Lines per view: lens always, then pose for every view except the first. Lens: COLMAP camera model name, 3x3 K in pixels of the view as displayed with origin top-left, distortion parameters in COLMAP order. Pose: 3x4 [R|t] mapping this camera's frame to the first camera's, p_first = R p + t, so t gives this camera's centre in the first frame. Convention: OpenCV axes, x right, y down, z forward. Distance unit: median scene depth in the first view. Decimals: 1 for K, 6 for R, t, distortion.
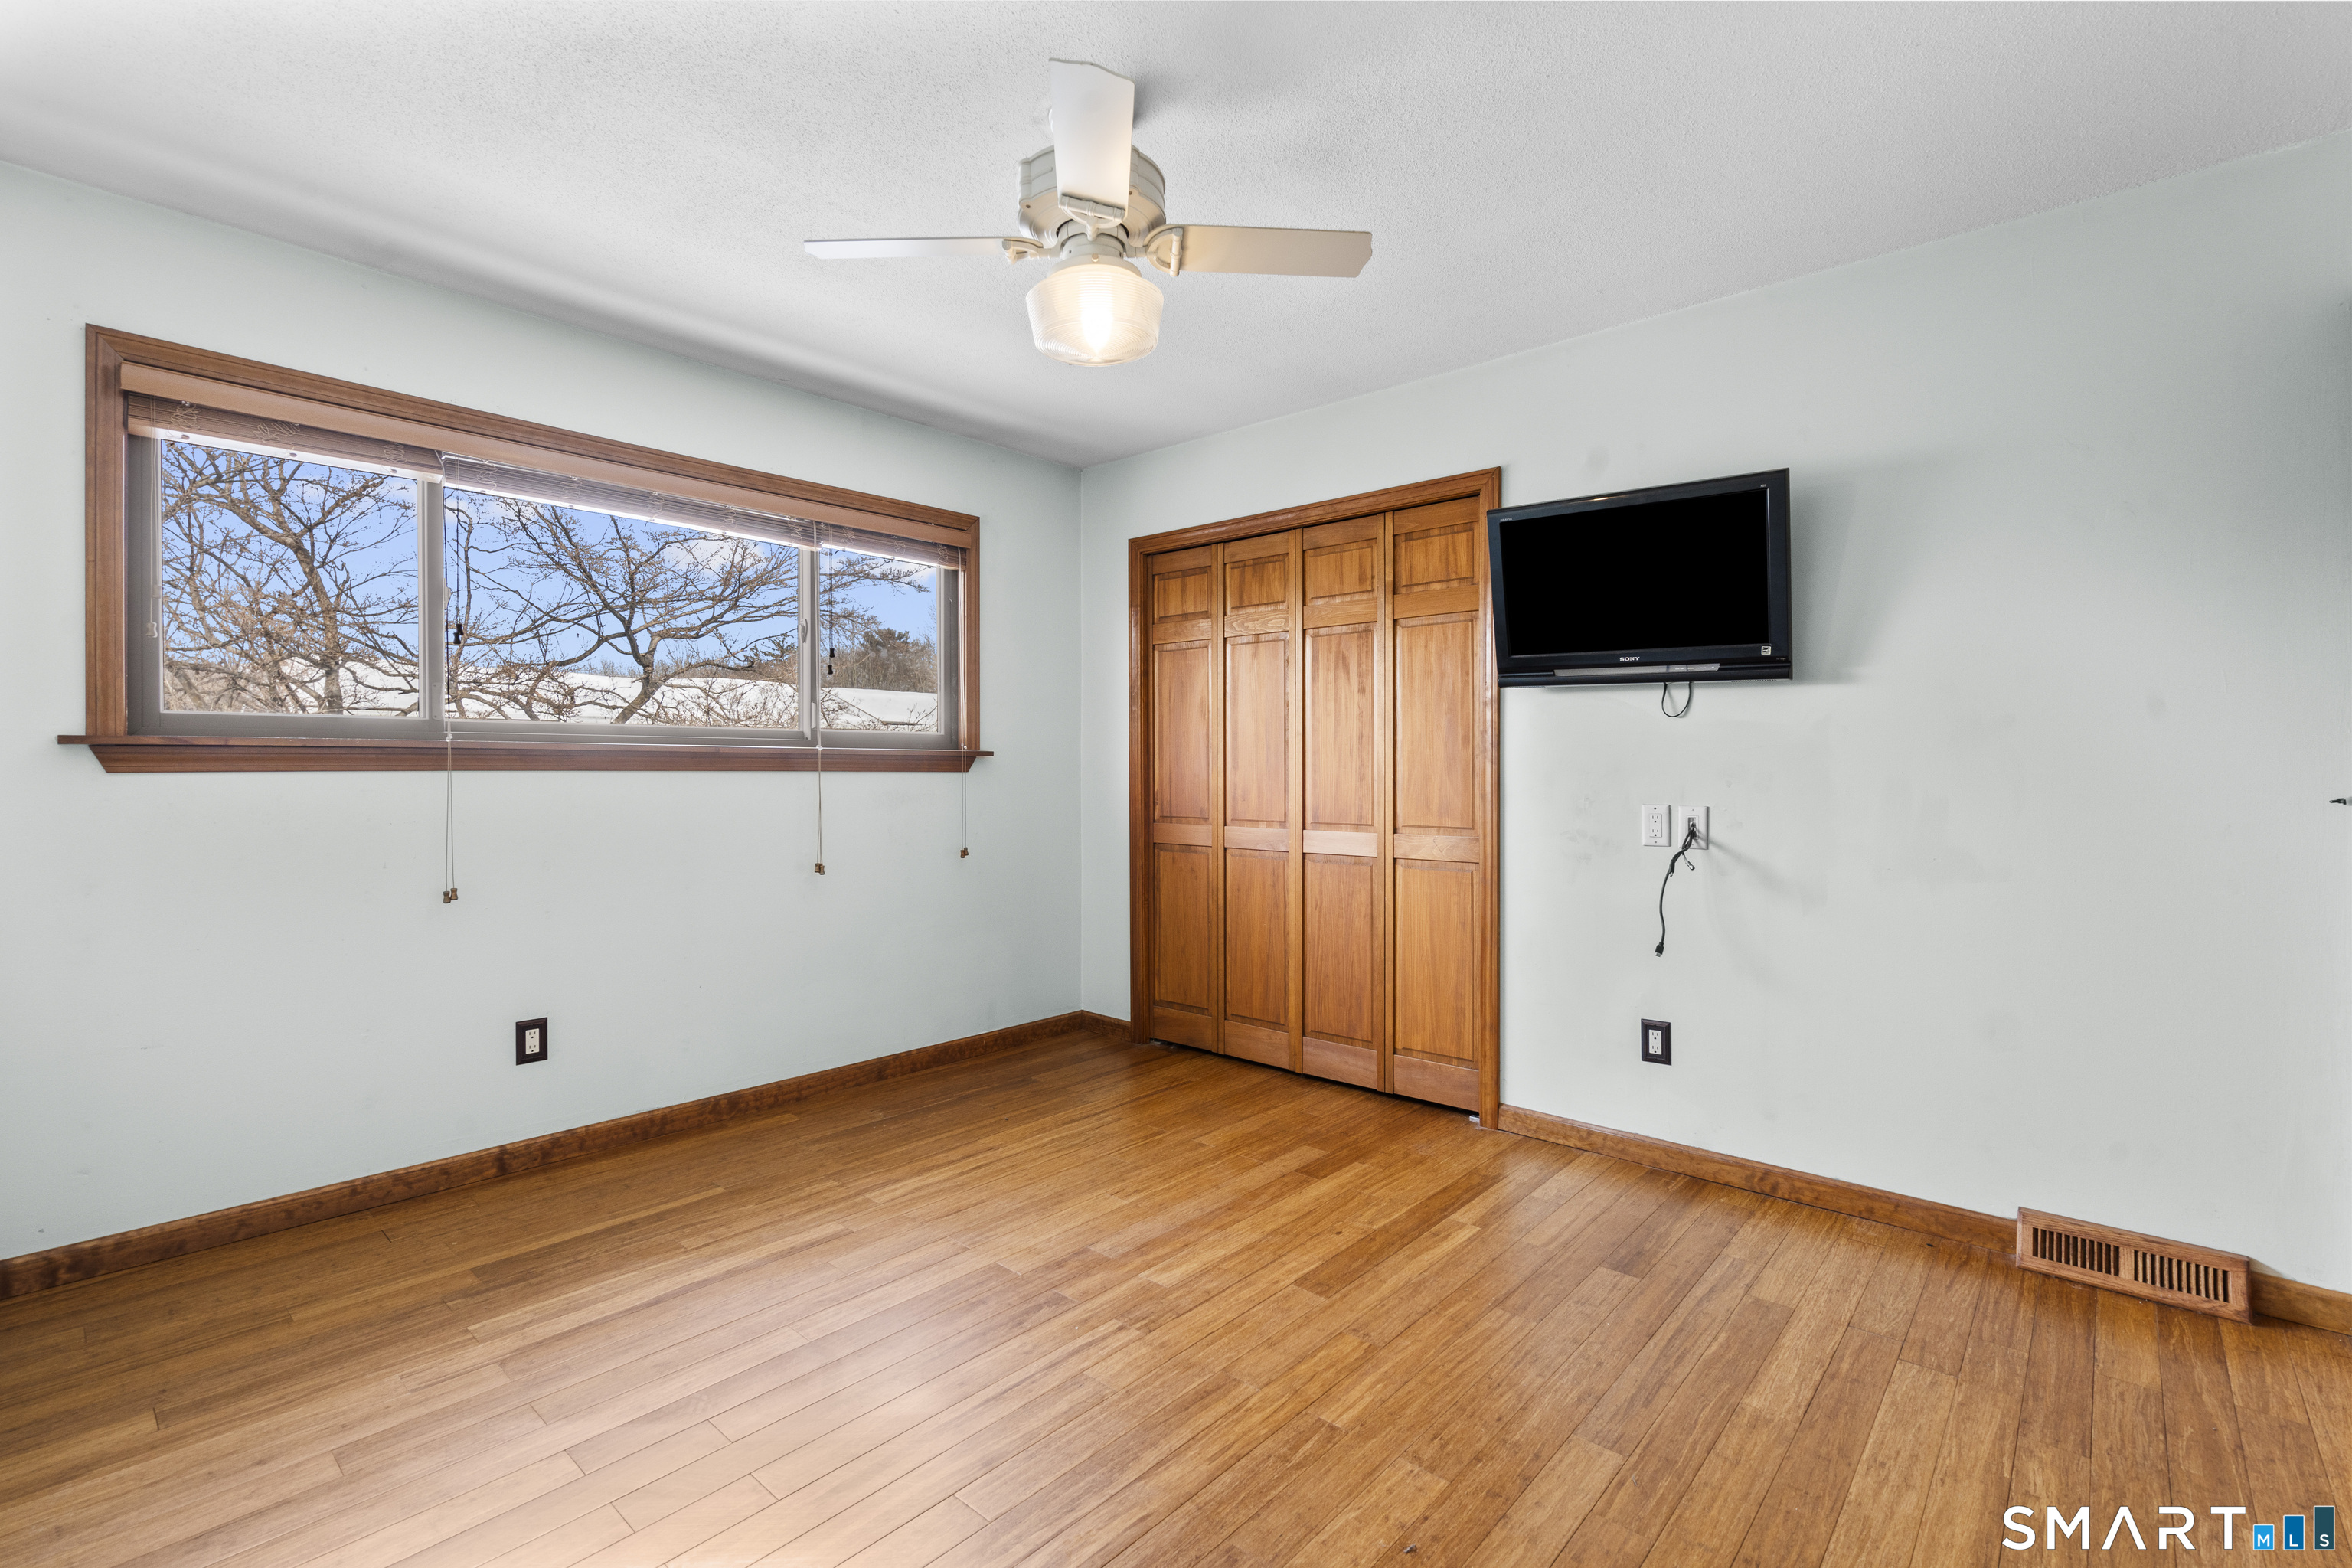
lens RADIAL K [[1060.1, 0, 1177.0], [0, 1060.1, 776.9], [0, 0, 1]] dist [-0.003441, 0.002259]
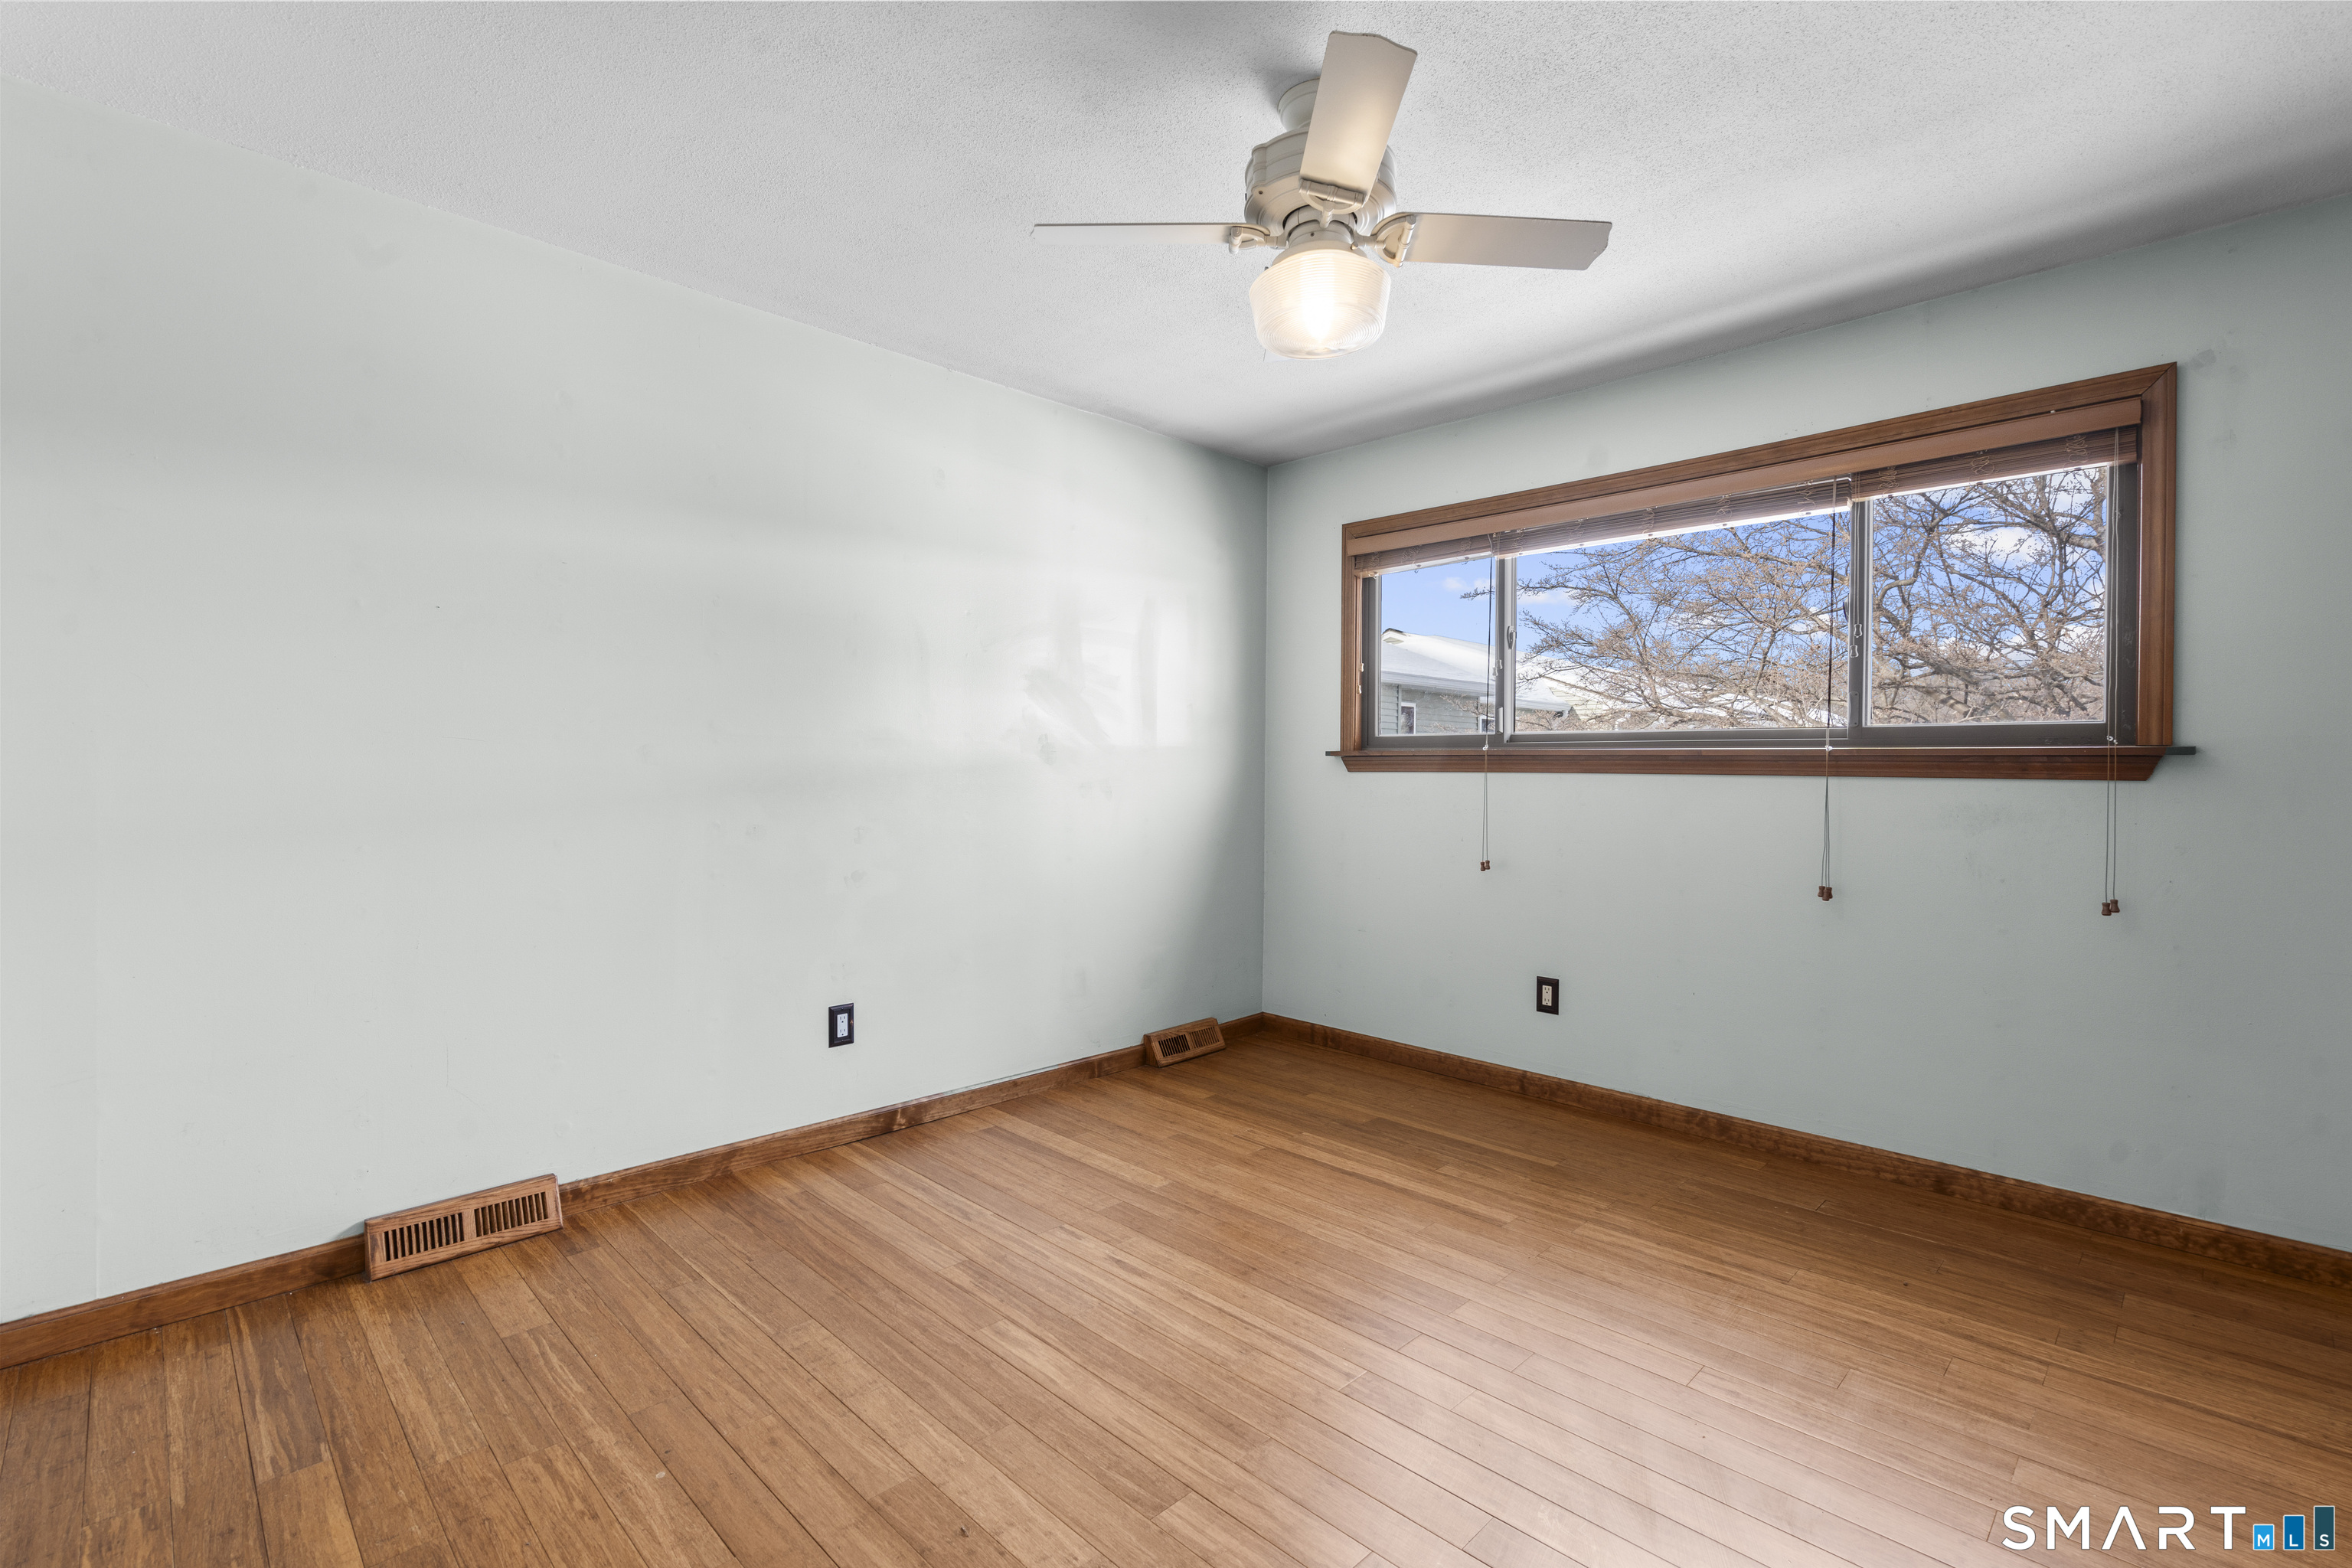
lens RADIAL K [[1060.1, 0, 1177.0], [0, 1060.1, 776.9], [0, 0, 1]] dist [-0.003441, 0.002259]
pose [[-0.057011, 0.008636, -0.998336, 0.667803], [-0.016071, 0.999825, 0.009566, -0.006132], [0.998244, 0.016589, -0.056862, 0.683718]]
